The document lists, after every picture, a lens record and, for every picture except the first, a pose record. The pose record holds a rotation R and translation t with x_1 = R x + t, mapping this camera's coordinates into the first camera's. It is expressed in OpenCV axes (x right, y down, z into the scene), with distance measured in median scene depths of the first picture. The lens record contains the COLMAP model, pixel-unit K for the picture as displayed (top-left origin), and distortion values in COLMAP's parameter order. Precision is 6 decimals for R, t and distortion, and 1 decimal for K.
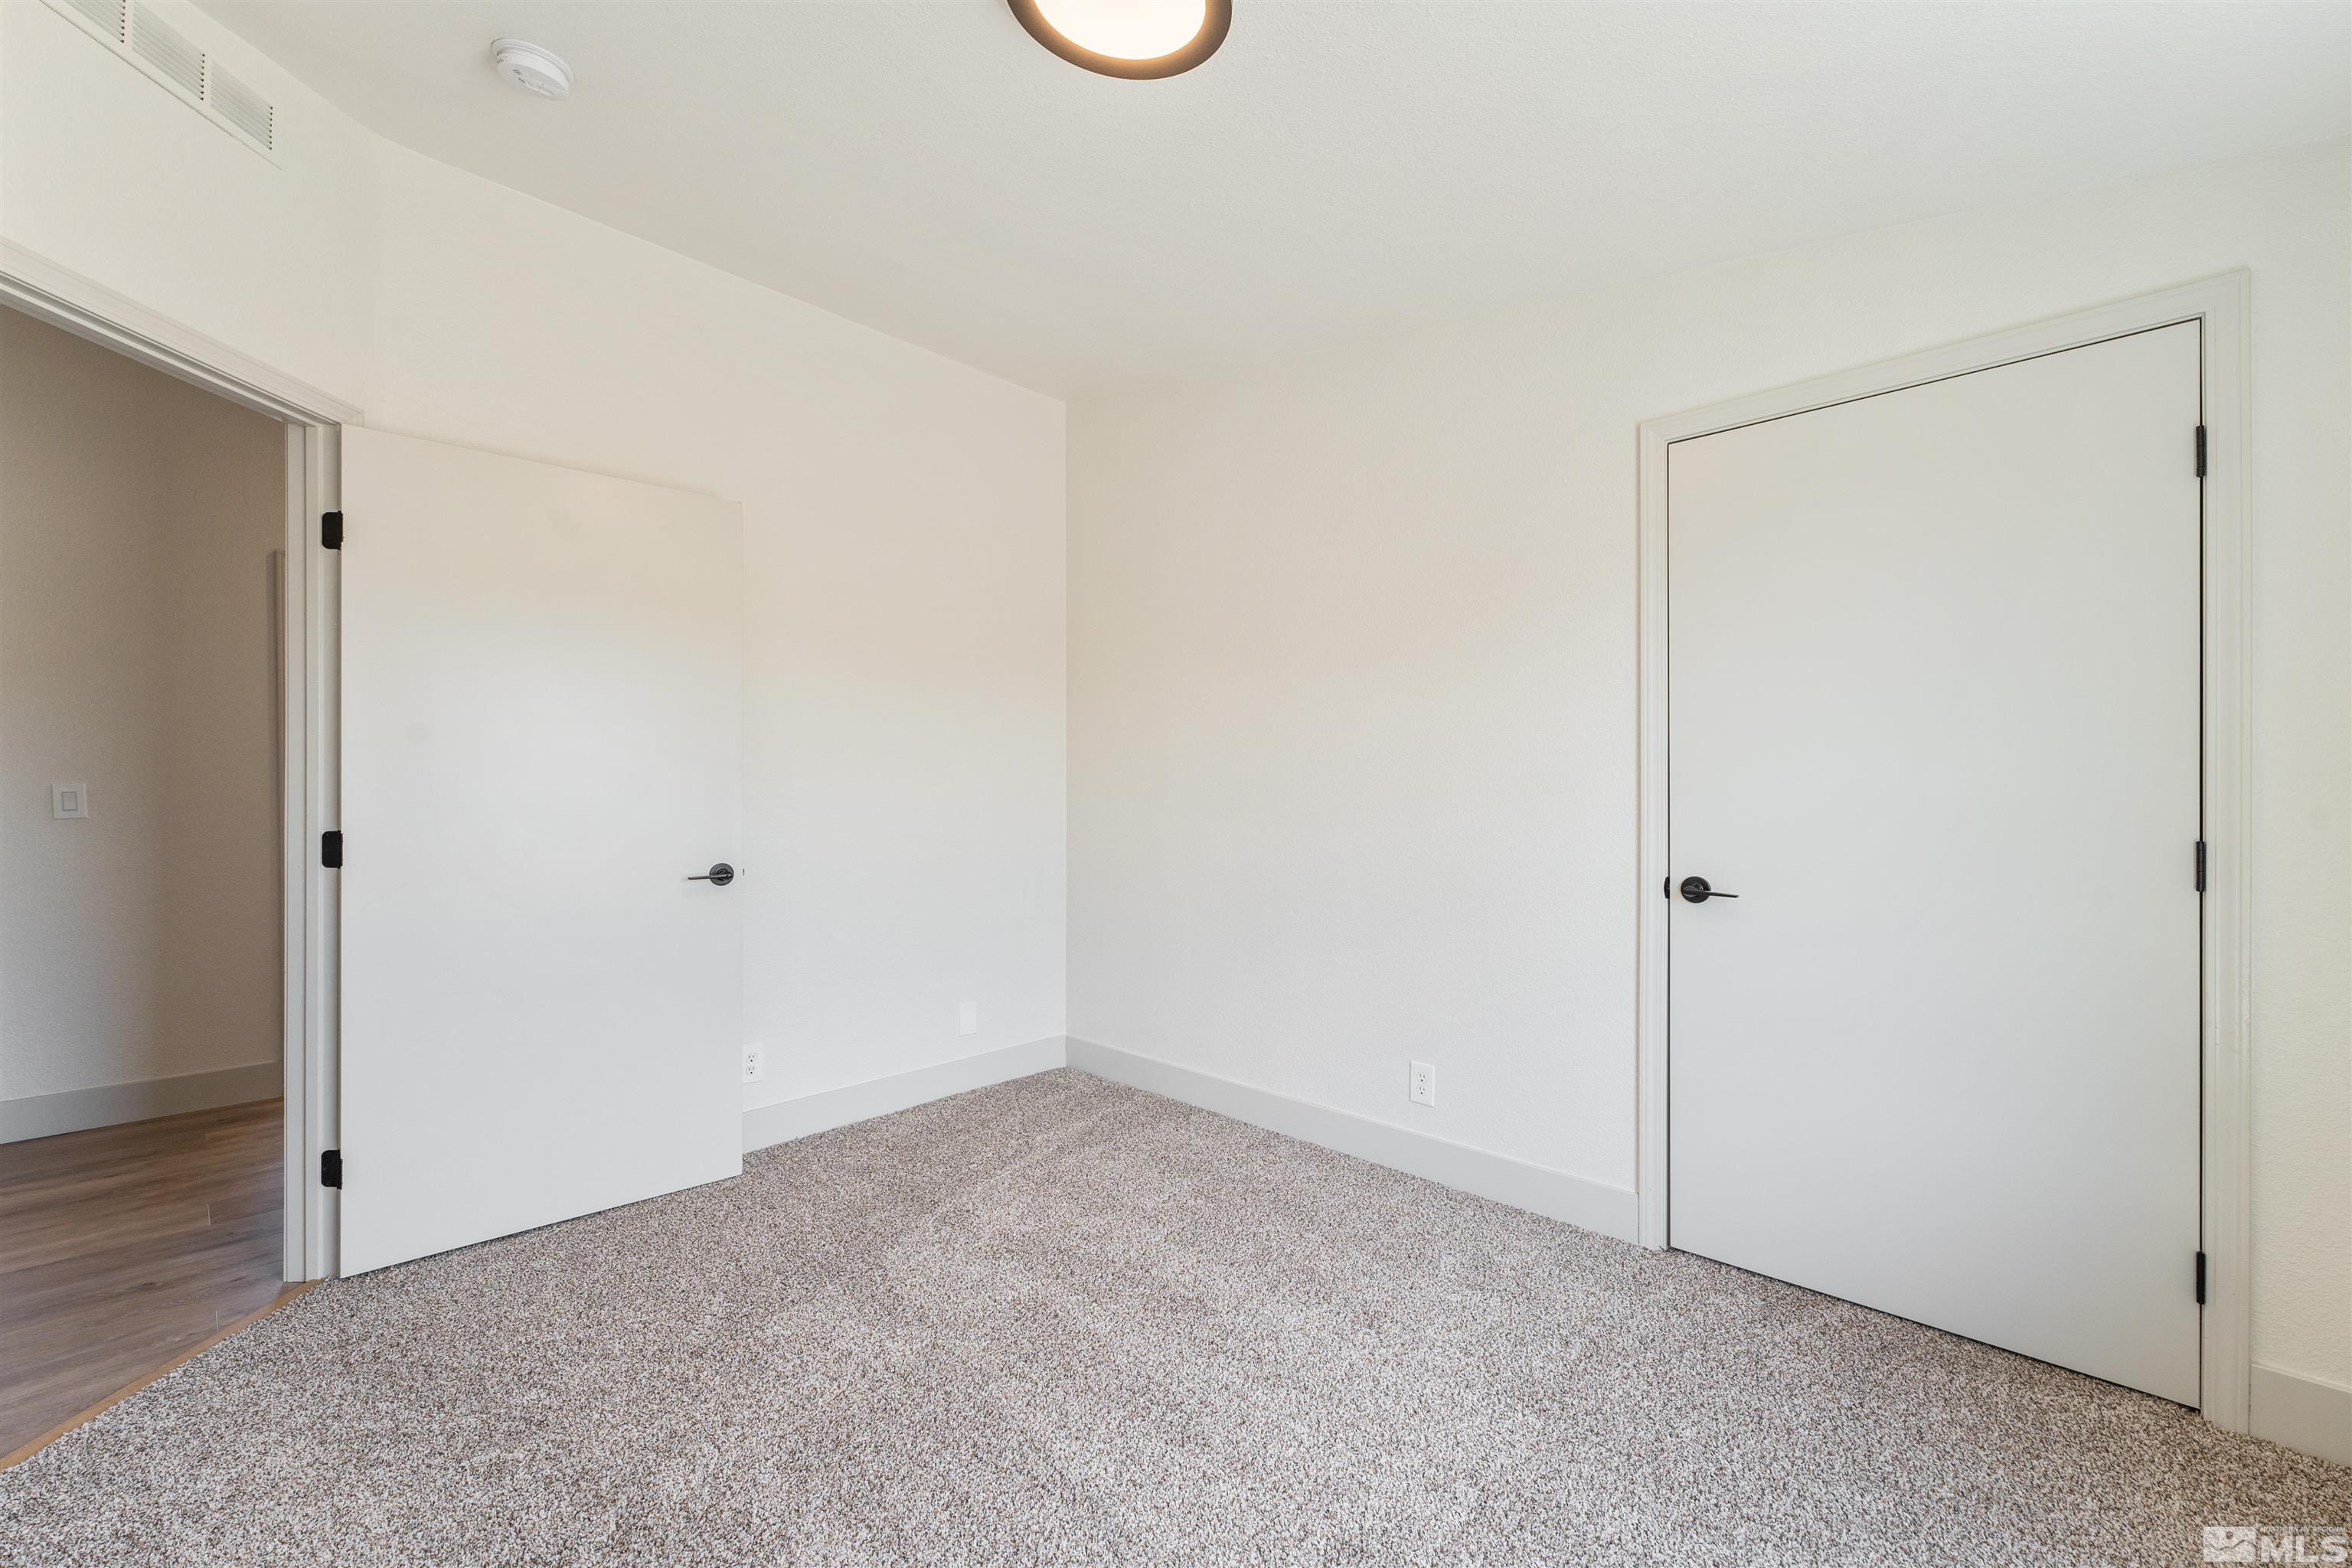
lens RADIAL K [[934.5, 0, 1176.0], [0, 934.5, 784.0], [0, 0, 1]] dist [0.000331, 0.000043]
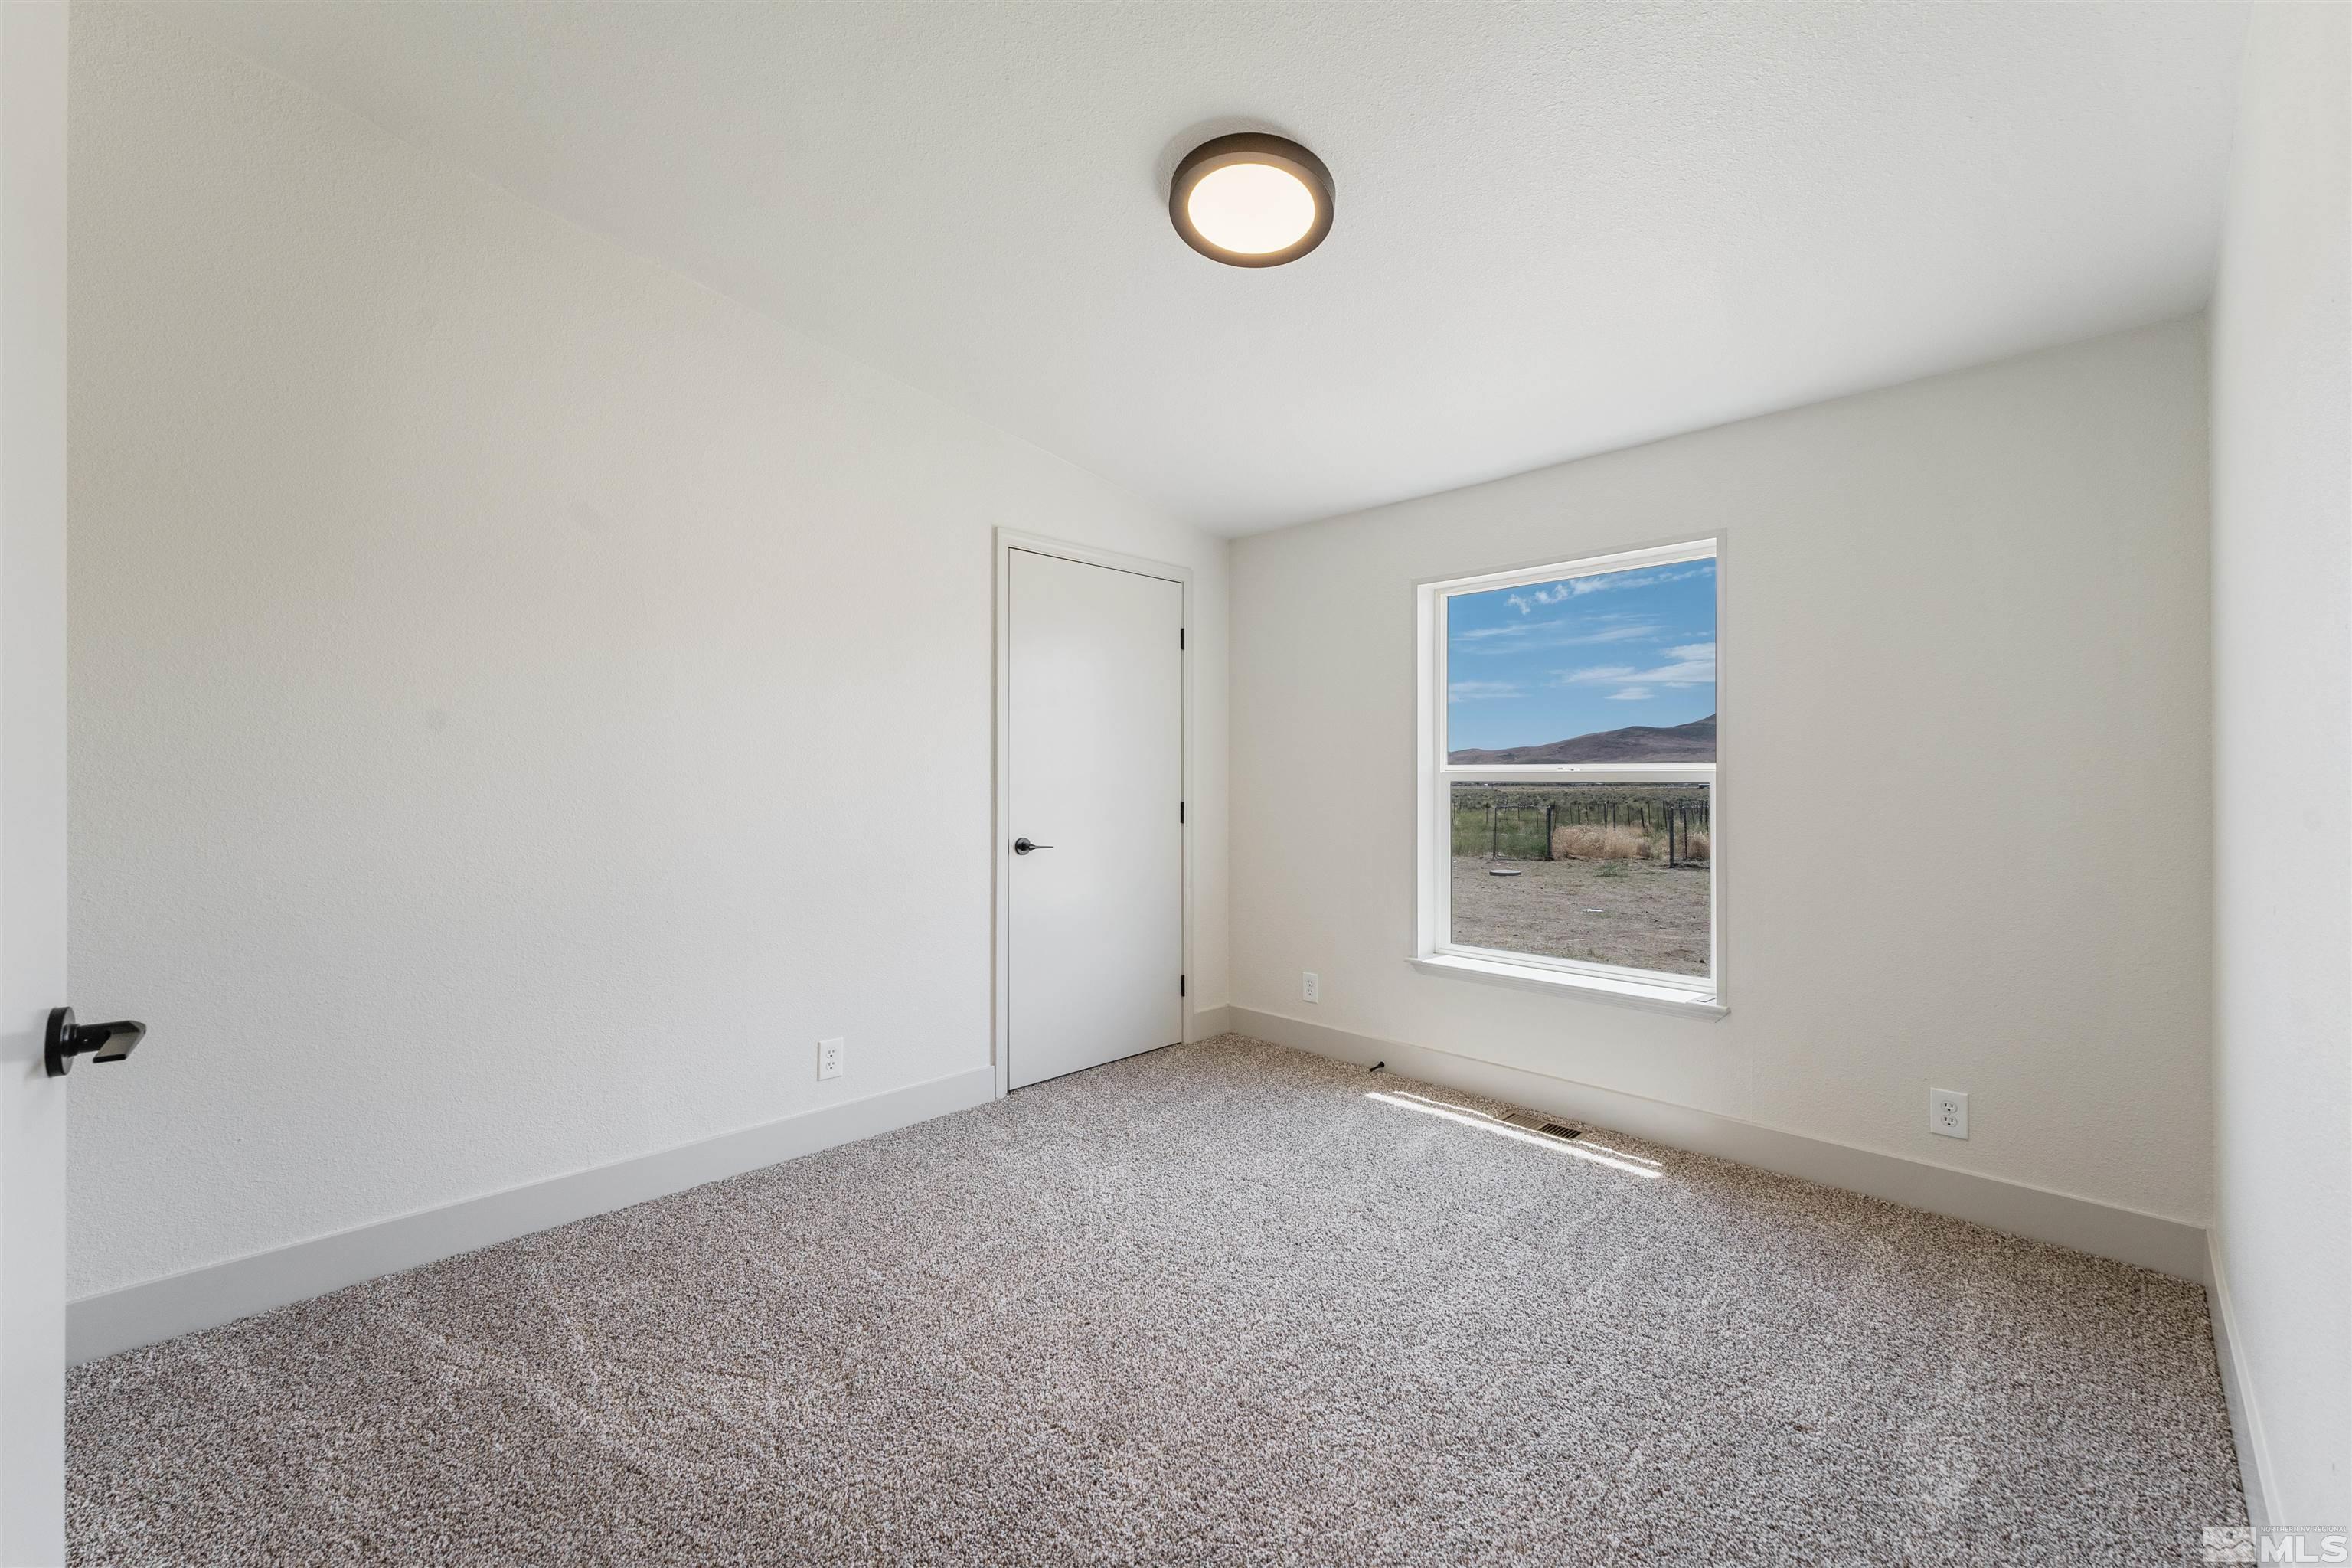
lens RADIAL K [[934.5, 0, 1176.0], [0, 934.5, 784.0], [0, 0, 1]] dist [0.000331, 0.000043]
pose [[0.021571, 0.003255, 0.999762, -0.938556], [-0.001565, 0.999994, -0.003222, 0.015855], [-0.999766, -0.001495, 0.021576, 0.705111]]
